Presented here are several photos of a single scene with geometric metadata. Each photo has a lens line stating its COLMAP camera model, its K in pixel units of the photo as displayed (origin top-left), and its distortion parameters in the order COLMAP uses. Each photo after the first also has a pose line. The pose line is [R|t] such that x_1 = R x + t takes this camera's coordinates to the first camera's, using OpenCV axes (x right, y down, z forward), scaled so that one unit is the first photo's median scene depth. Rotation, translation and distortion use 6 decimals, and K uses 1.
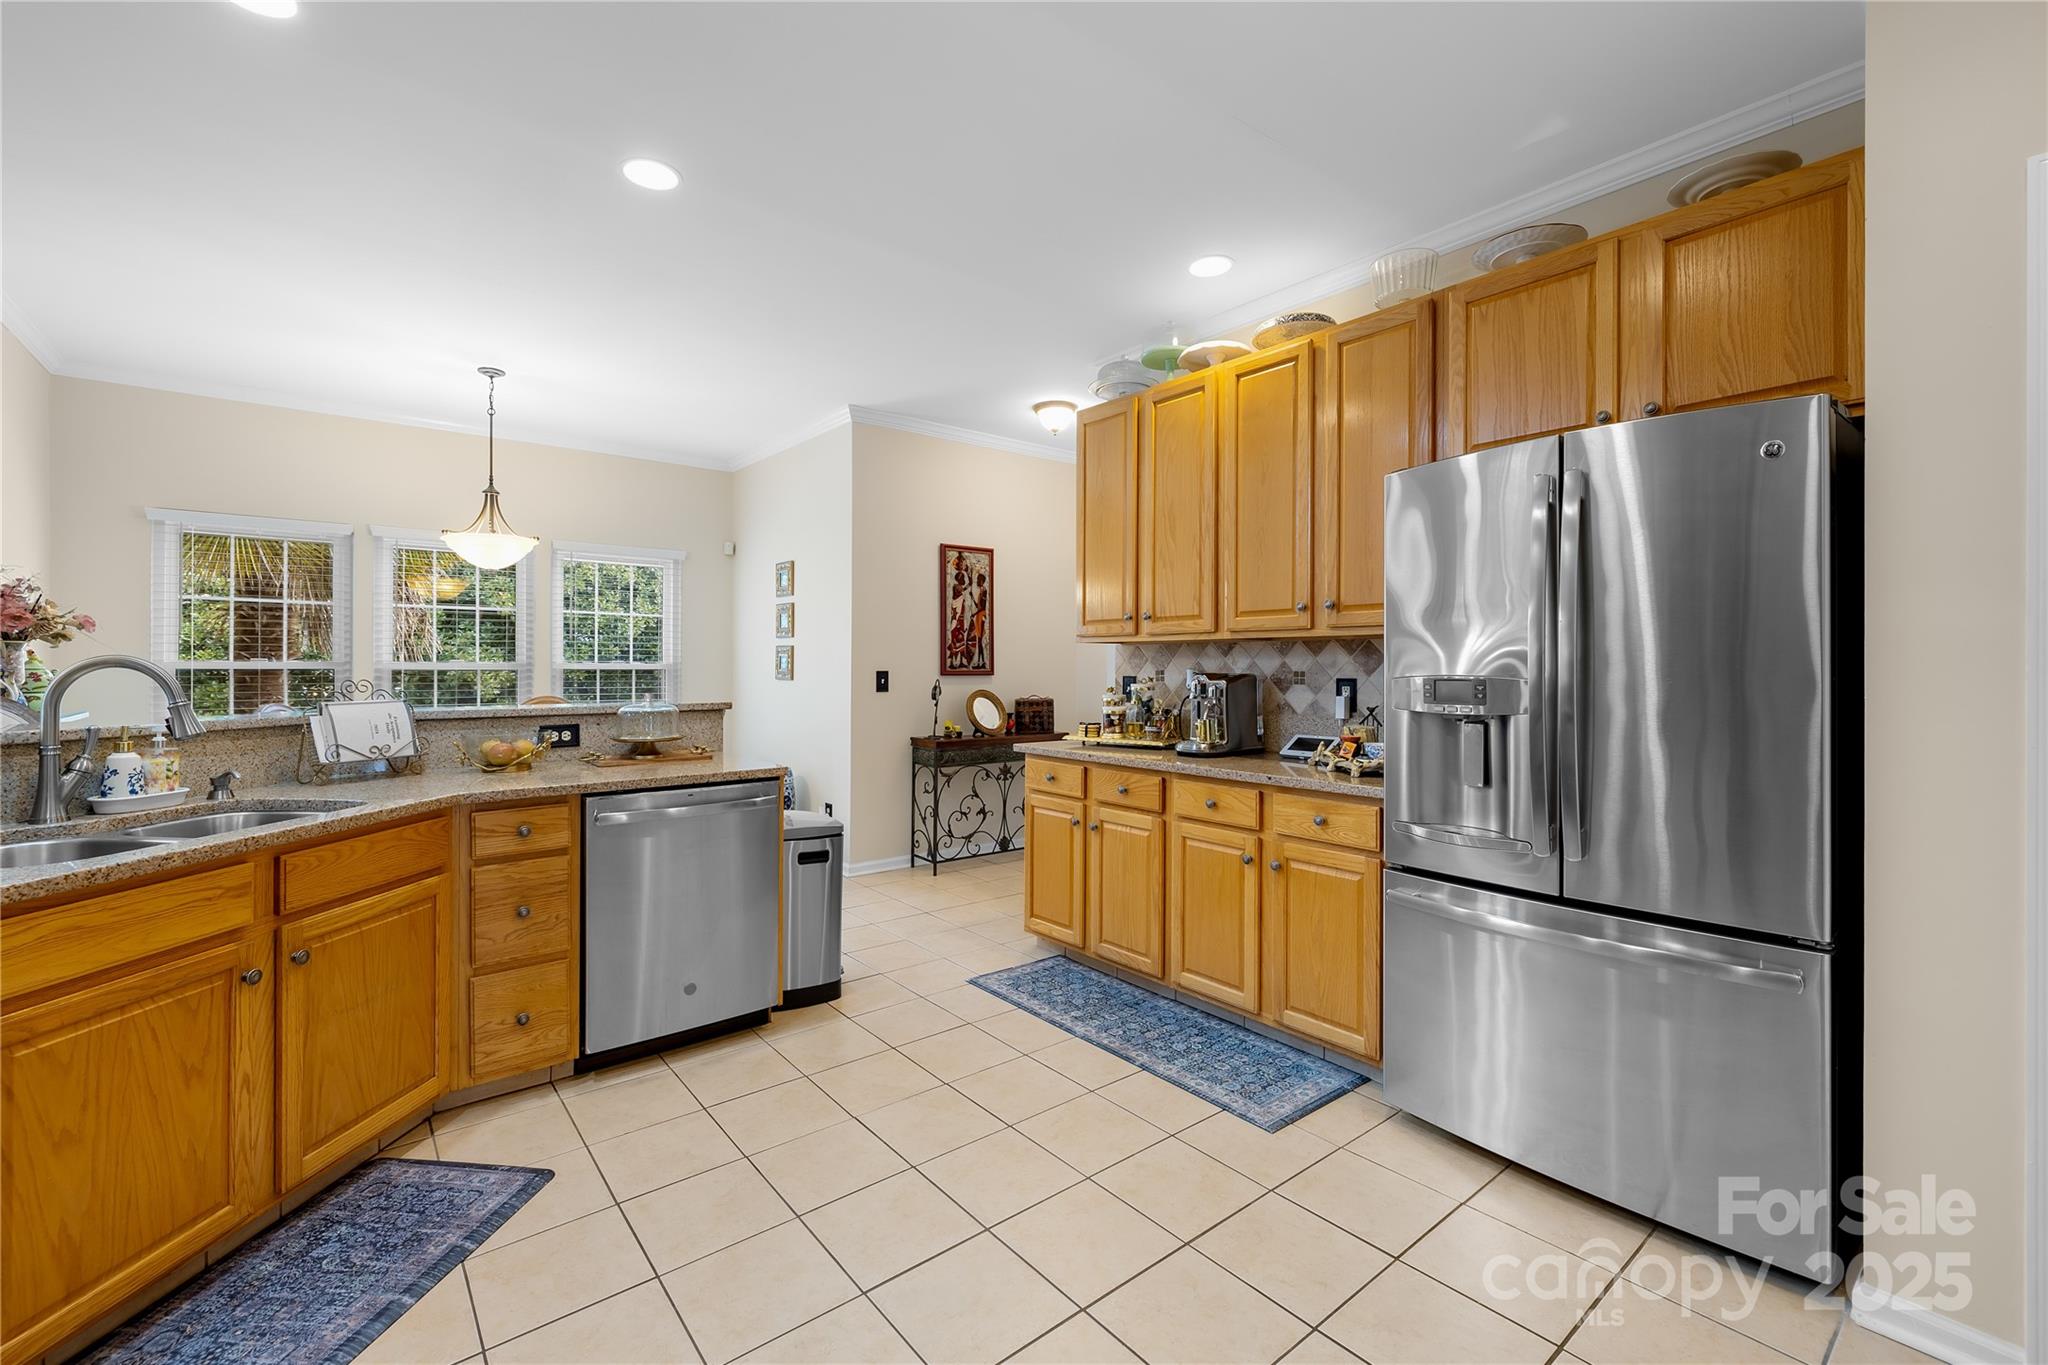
lens RADIAL K [[875.7, 0, 1018.1], [0, 875.7, 667.2], [0, 0, 1]] dist [0.002035, -0.001967]
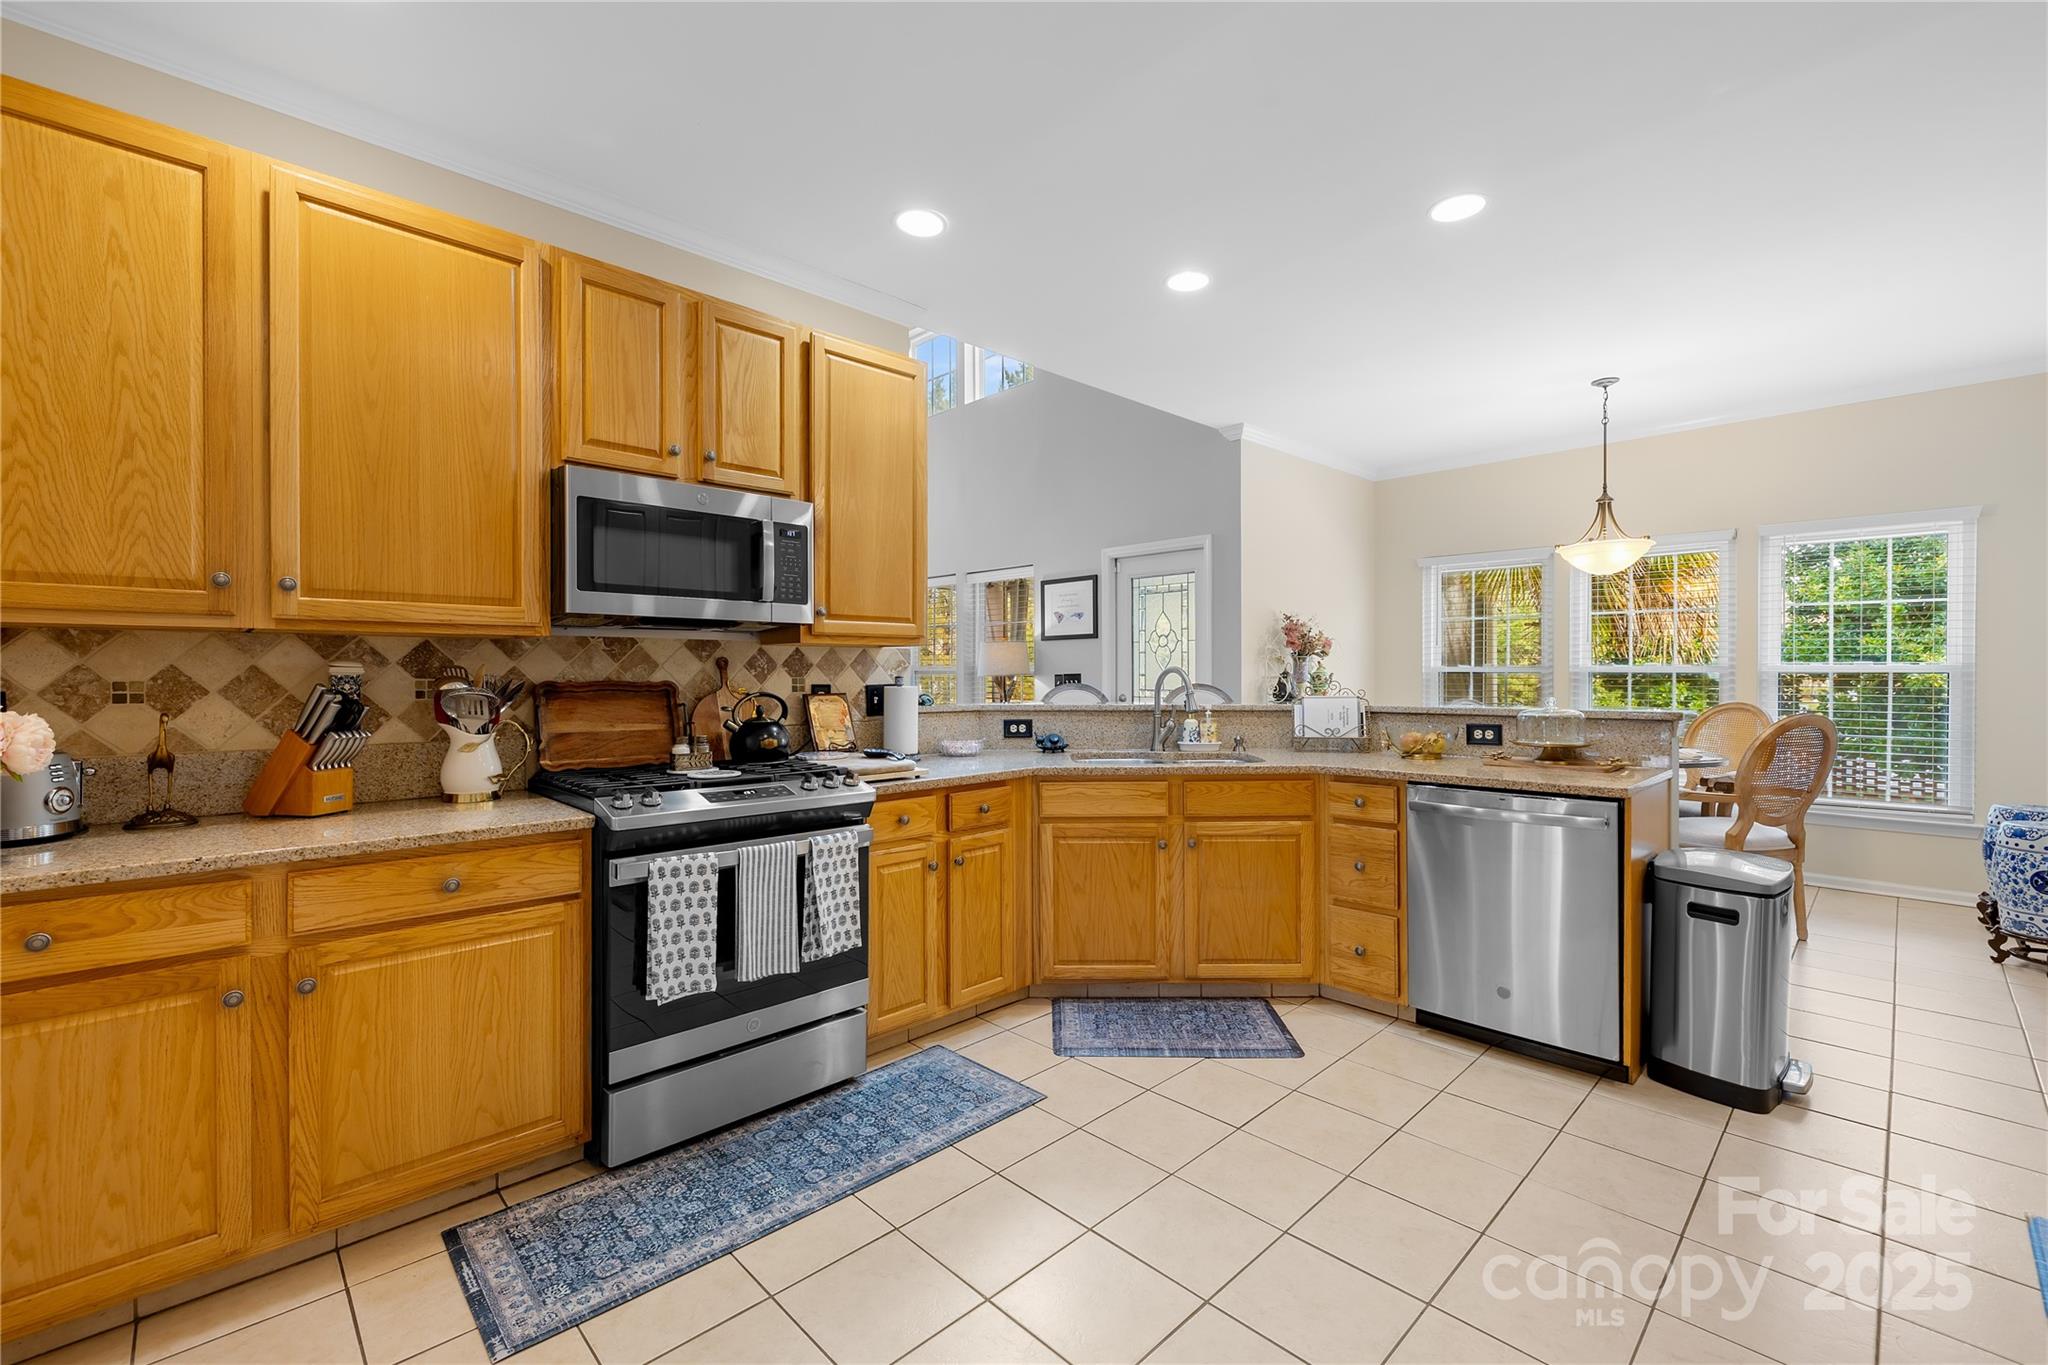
lens RADIAL K [[875.7, 0, 1010.4], [0, 875.7, 679.4], [0, 0, 1]] dist [0.002035, -0.001967]
pose [[0.067451, 0.008041, -0.997690, 0.654584], [0.003300, 0.999960, 0.008283, -0.001442], [0.997717, -0.003851, 0.067422, 0.414043]]
